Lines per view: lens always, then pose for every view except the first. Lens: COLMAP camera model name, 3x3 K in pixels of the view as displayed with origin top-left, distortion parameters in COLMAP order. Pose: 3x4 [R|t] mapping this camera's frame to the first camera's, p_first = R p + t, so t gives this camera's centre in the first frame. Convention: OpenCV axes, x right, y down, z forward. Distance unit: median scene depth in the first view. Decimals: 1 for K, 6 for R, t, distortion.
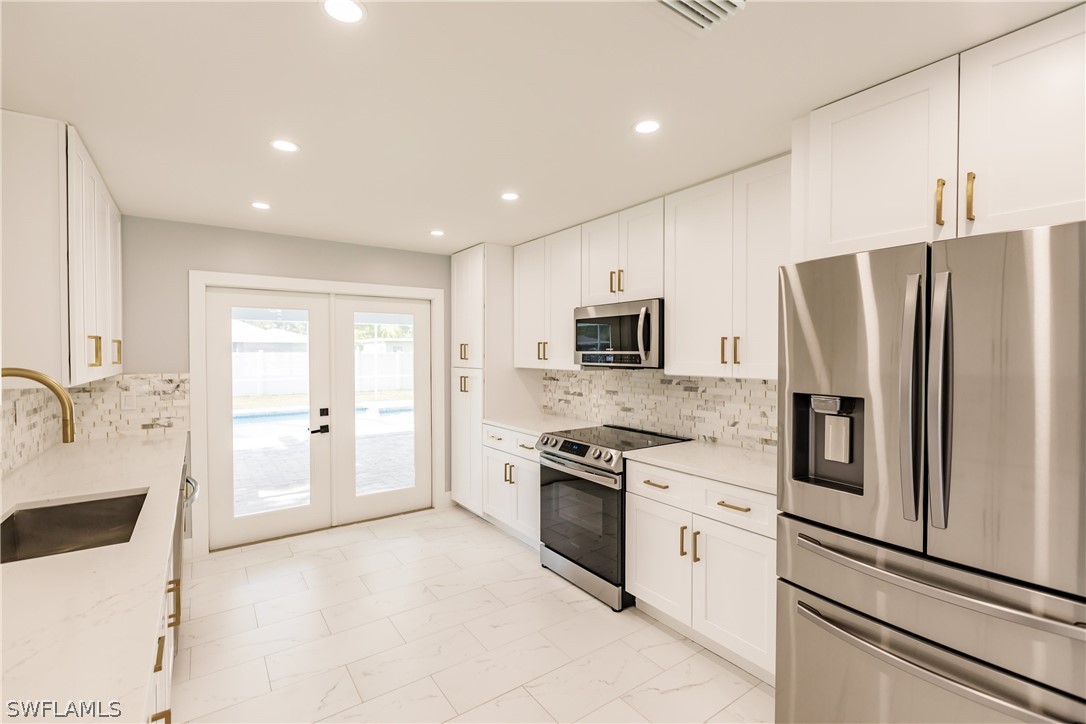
lens RADIAL K [[482.7, 0, 535.3], [0, 482.7, 360.5], [0, 0, 1]] dist [0.008676, -0.000279]
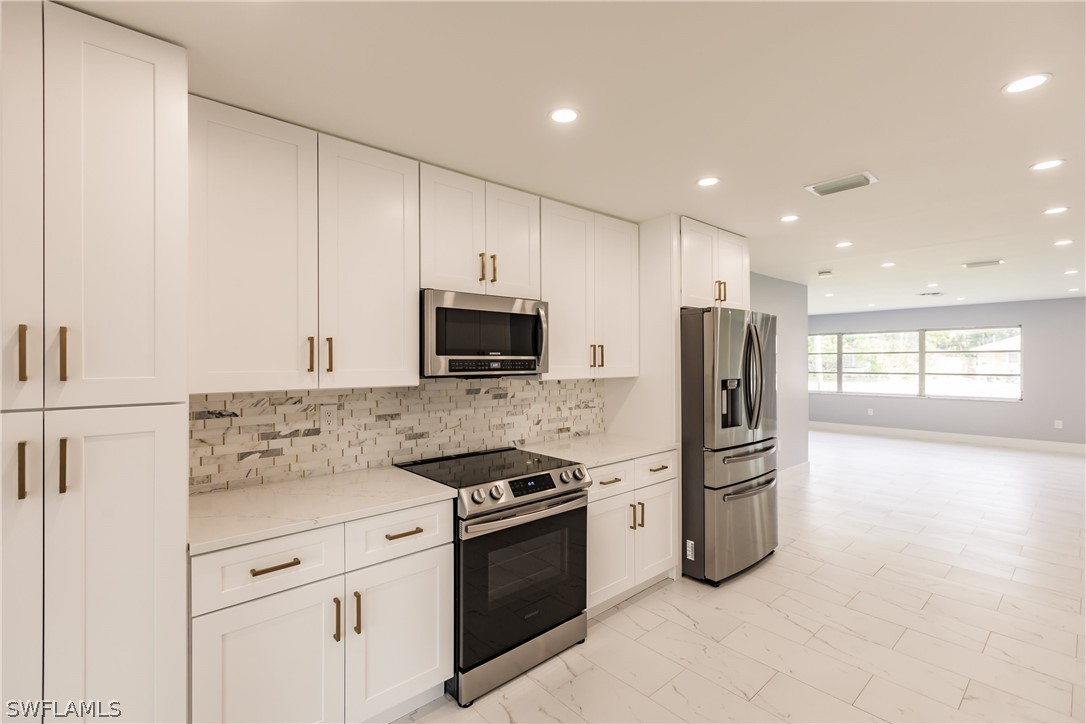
lens RADIAL K [[482.7, 0, 544.8], [0, 482.7, 361.1], [0, 0, 1]] dist [0.008676, -0.000279]
pose [[-0.112778, -0.001343, 0.993619, -0.587209], [0.019119, 0.999811, 0.003521, -0.011245], [-0.993436, 0.019394, -0.112731, 0.934450]]
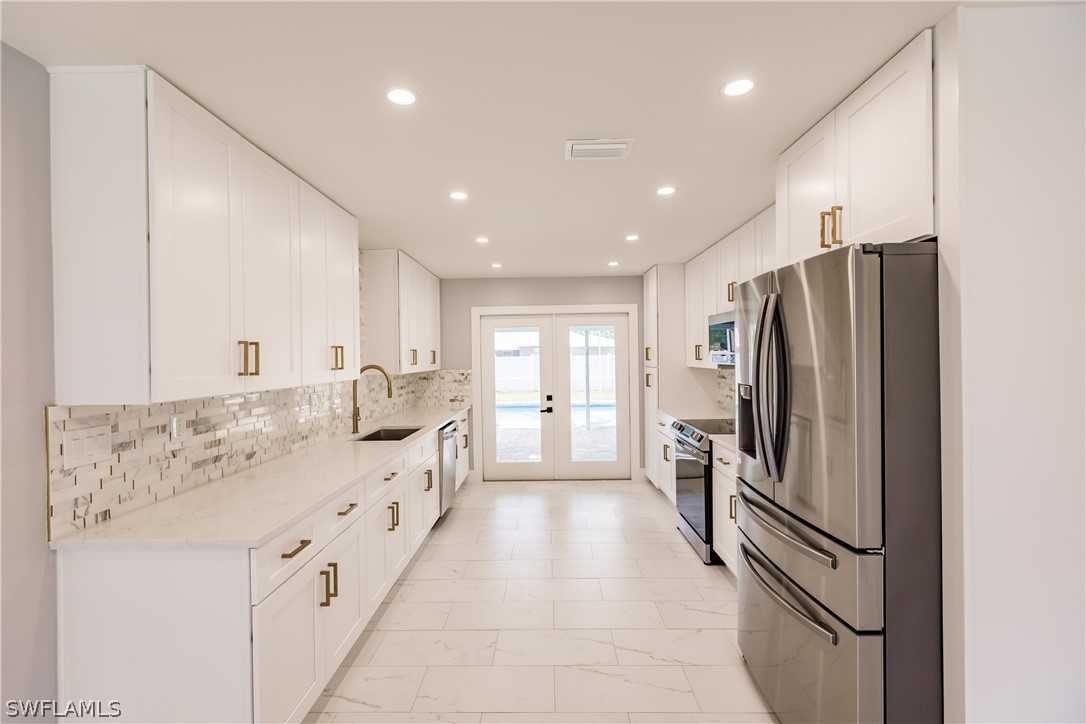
lens RADIAL K [[482.7, 0, 539.0], [0, 482.7, 358.1], [0, 0, 1]] dist [0.008676, -0.000279]
pose [[0.809611, -0.009104, -0.586897, 0.442608], [0.004602, 0.999947, -0.009163, 0.003254], [0.586949, 0.004718, 0.809610, -0.197617]]
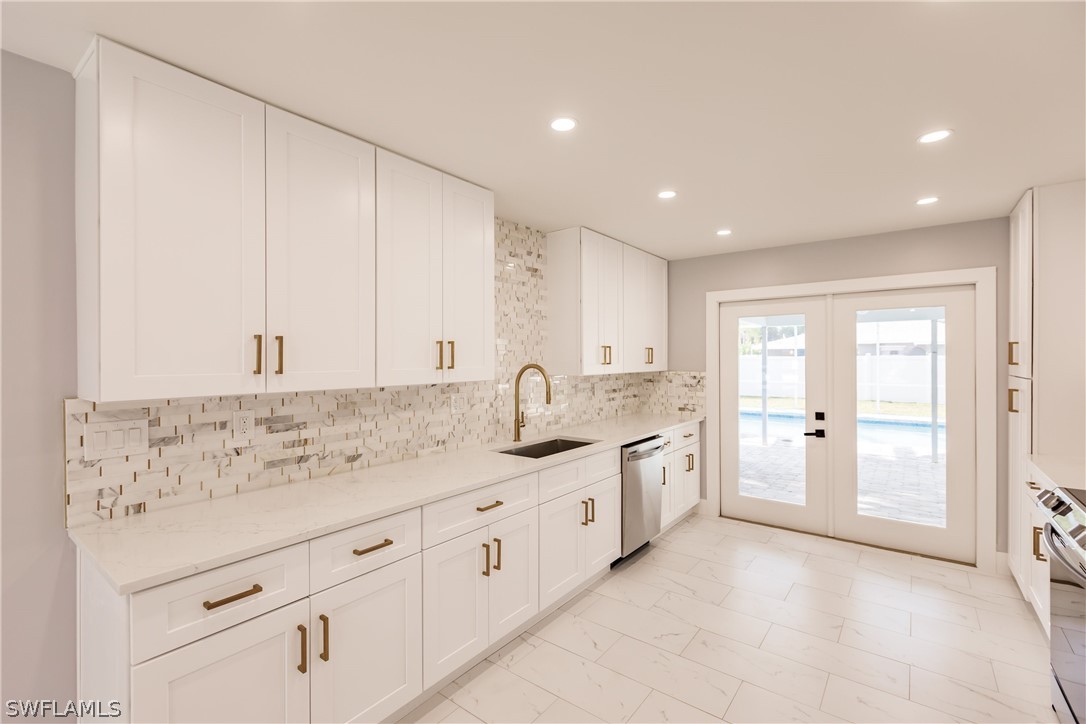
lens RADIAL K [[482.7, 0, 542.3], [0, 482.7, 360.5], [0, 0, 1]] dist [0.008676, -0.000279]
pose [[0.300372, 0.005229, -0.953808, 0.394651], [-0.011954, 0.999927, 0.001718, -0.001531], [0.953747, 0.010886, 0.300412, 0.198063]]
